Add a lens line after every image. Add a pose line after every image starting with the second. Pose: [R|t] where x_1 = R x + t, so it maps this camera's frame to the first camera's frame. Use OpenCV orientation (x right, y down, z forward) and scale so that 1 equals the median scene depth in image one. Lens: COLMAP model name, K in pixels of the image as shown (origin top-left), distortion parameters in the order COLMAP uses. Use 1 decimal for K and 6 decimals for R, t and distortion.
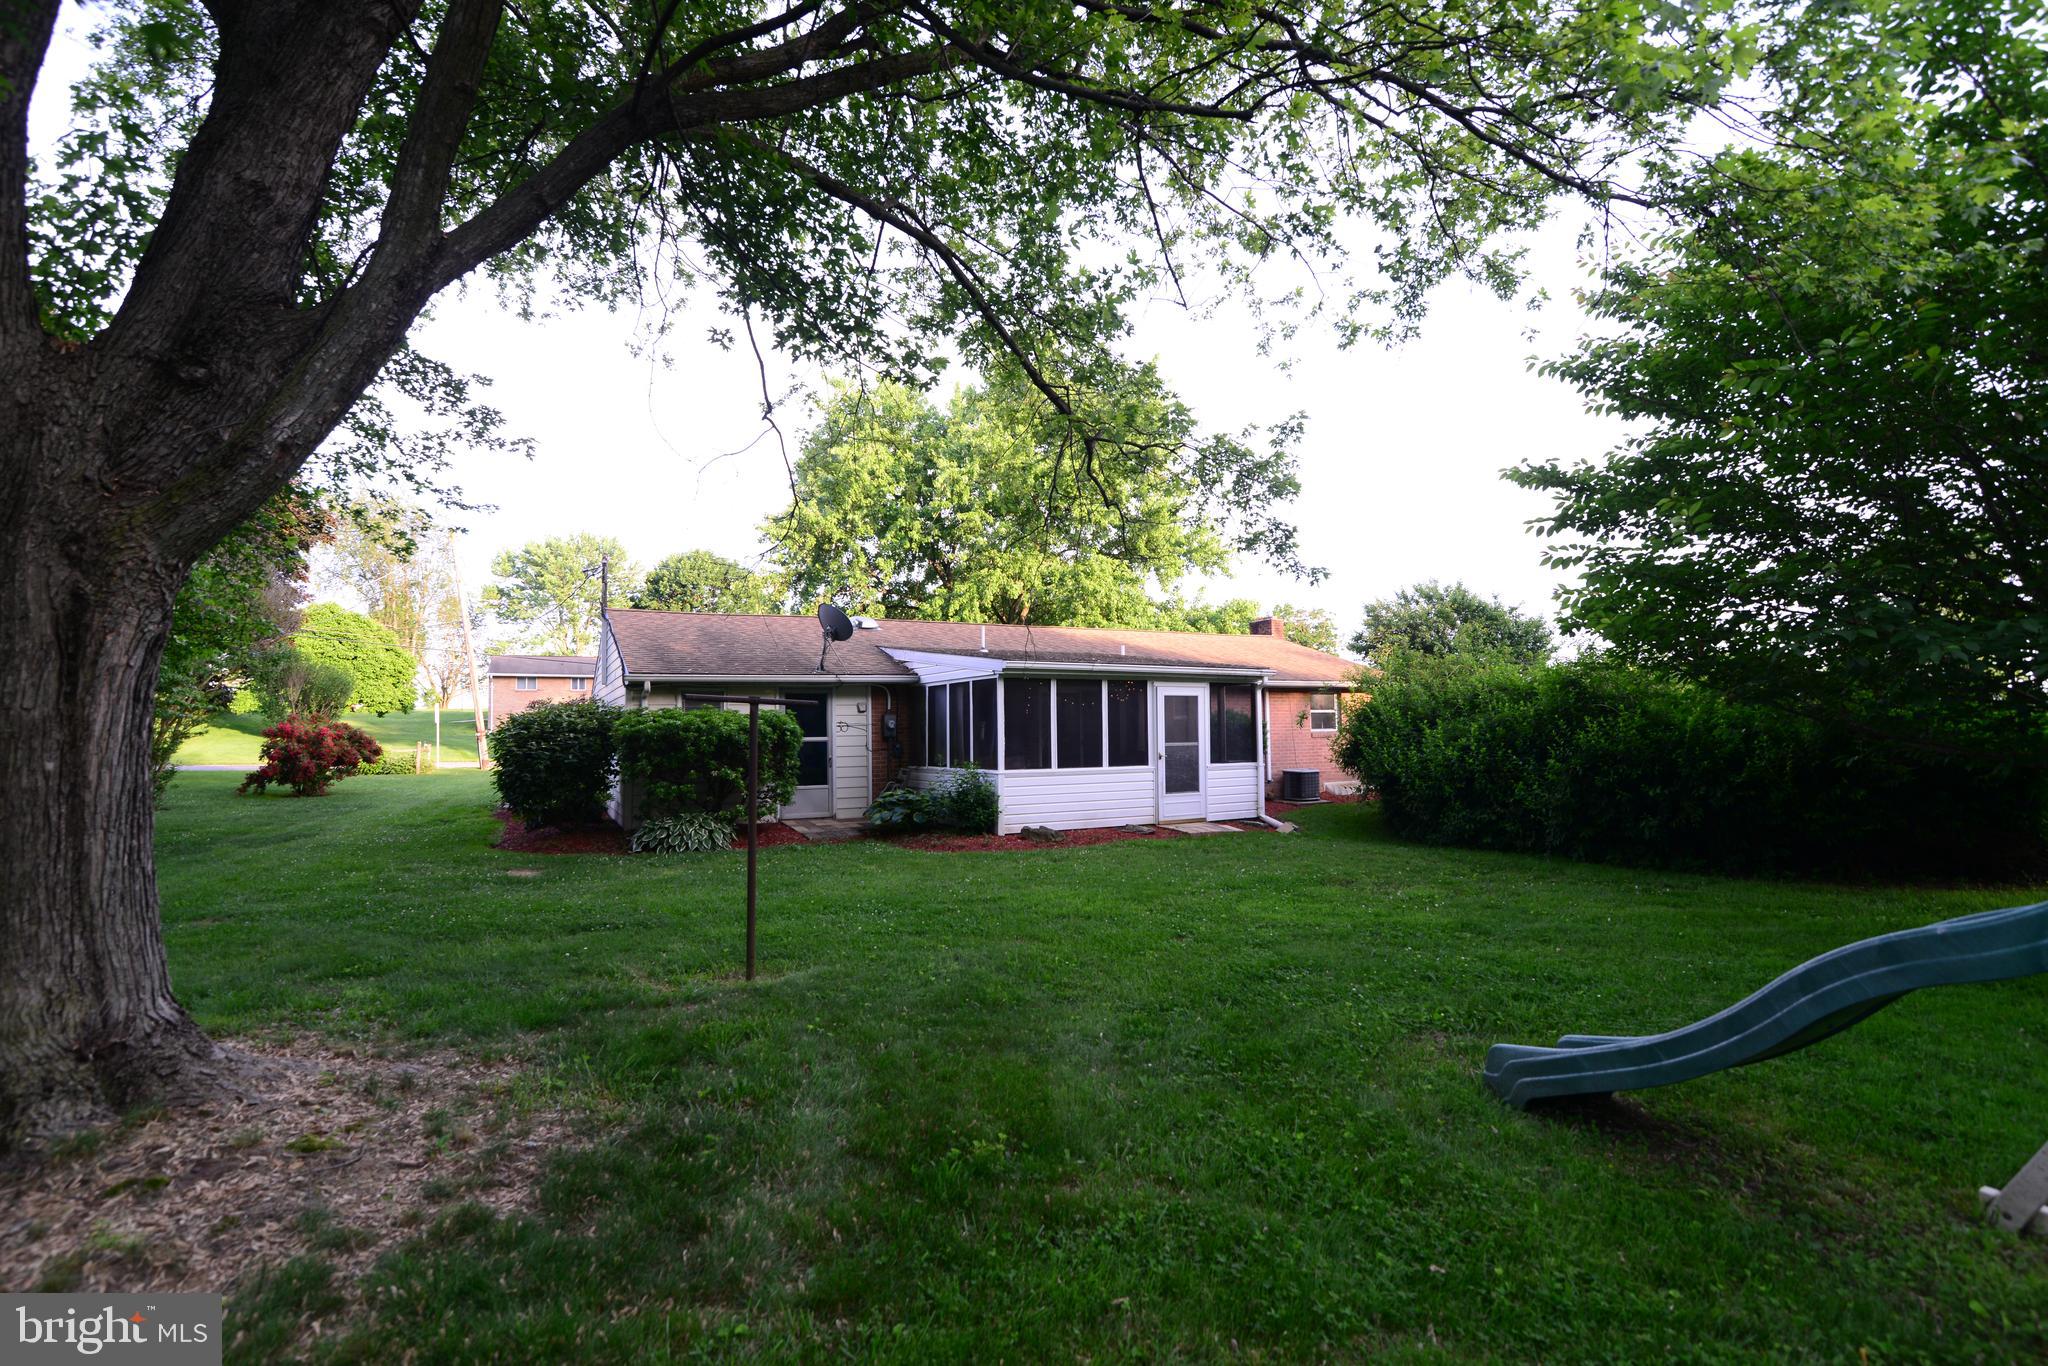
lens RADIAL K [[938.0, 0, 1020.9], [0, 938.0, 685.3], [0, 0, 1]] dist [-0.021071, 0.000946]
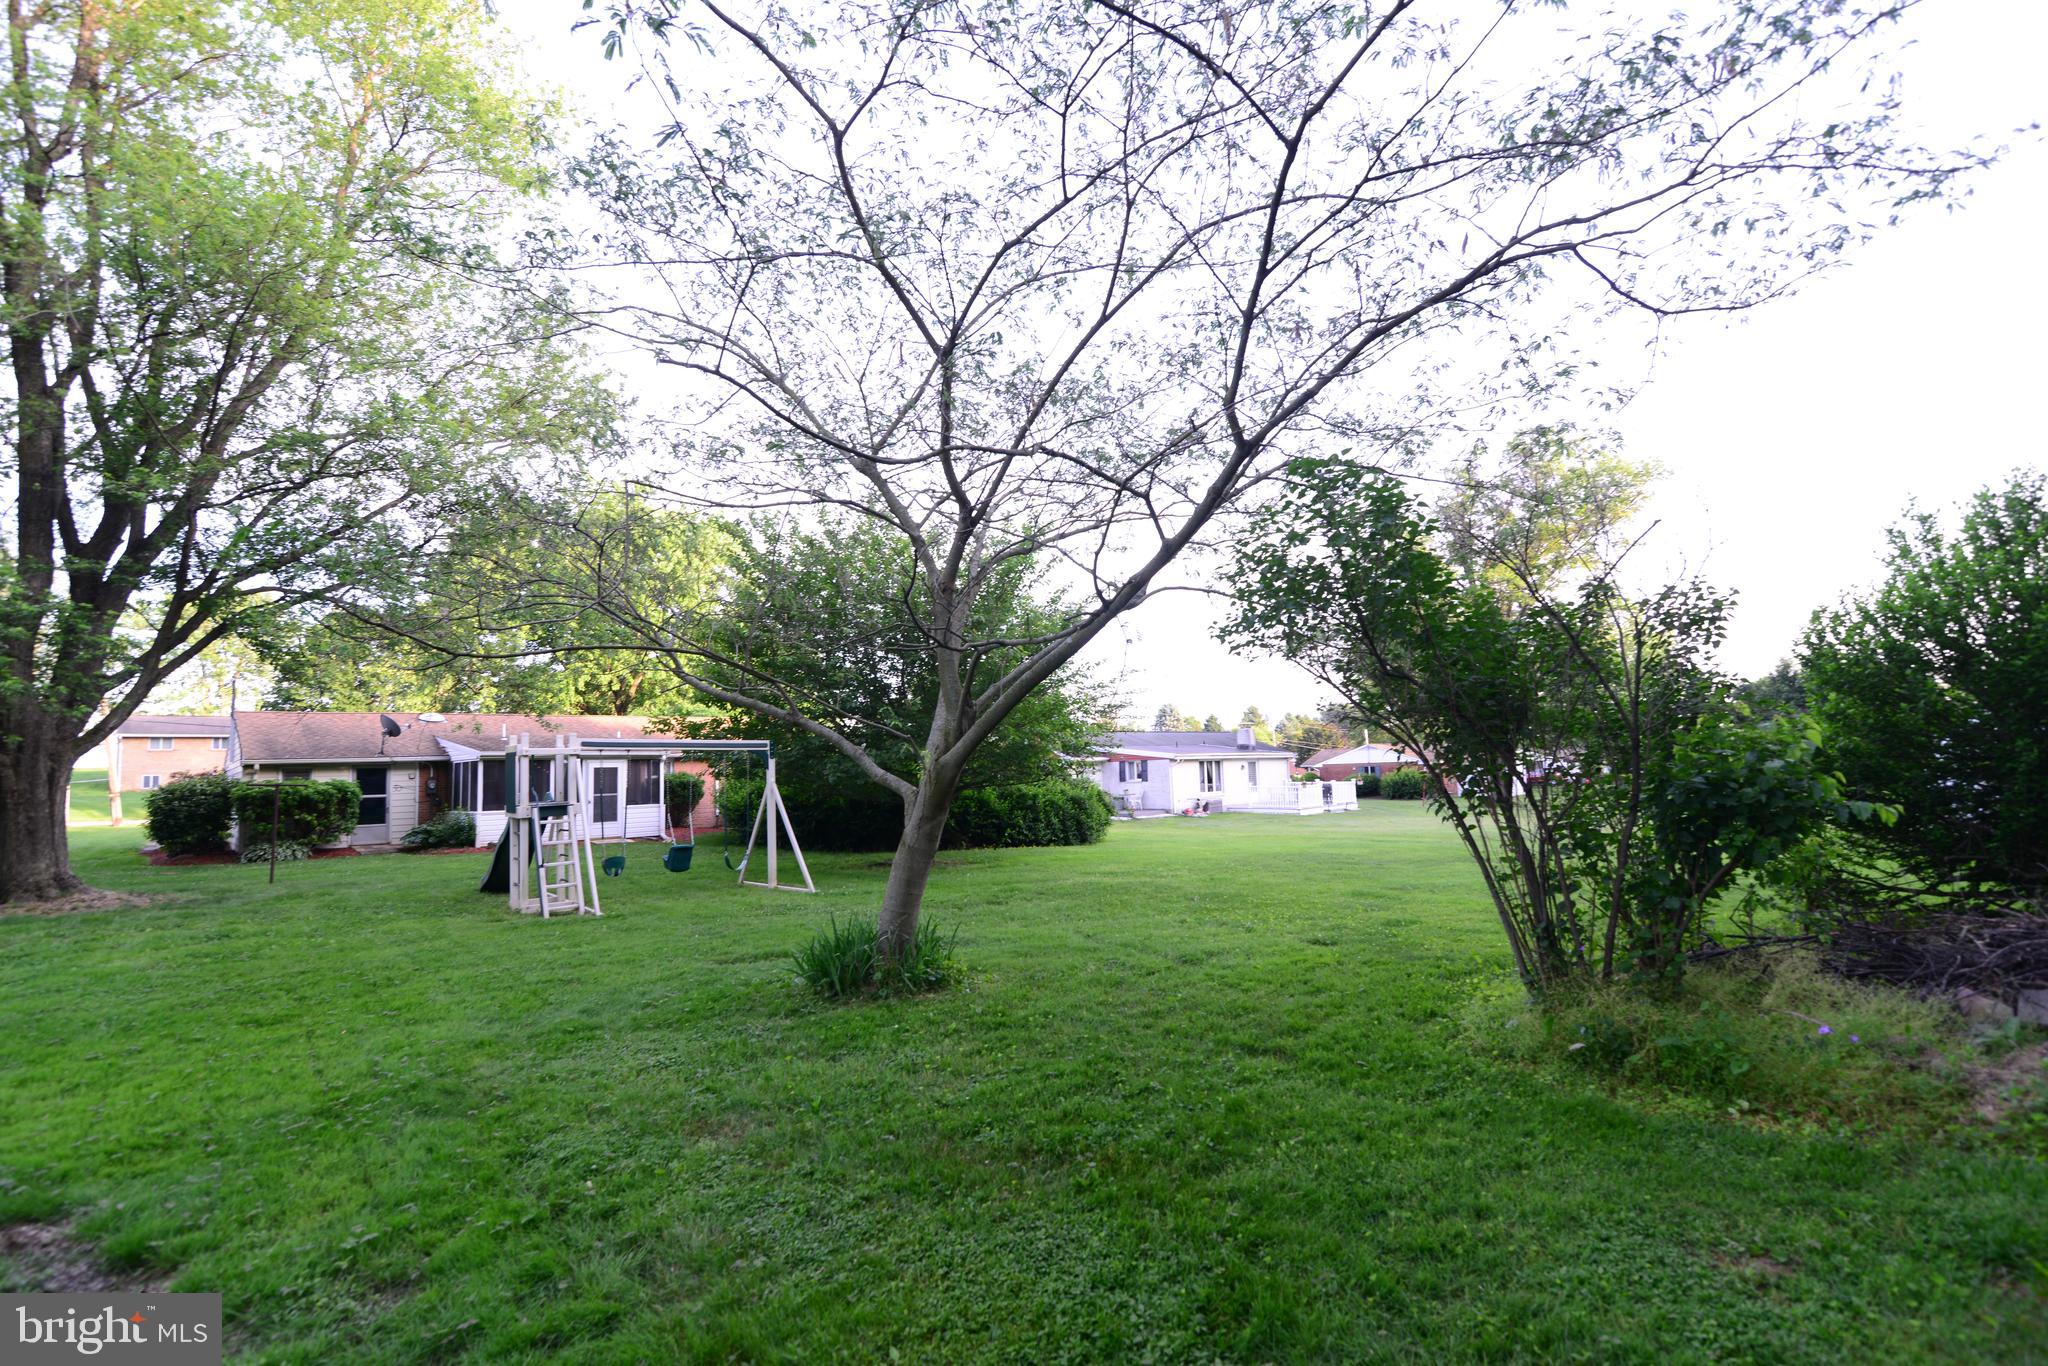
lens RADIAL K [[933.9, 0, 1024.0], [0, 933.9, 683.0], [0, 0, 1]] dist [-0.010694, -0.000099]
pose [[0.964966, 0.010101, 0.262182, 0.468993], [0.002430, 0.998872, -0.047429, -0.063887], [-0.262365, 0.046405, 0.963852, -0.929116]]
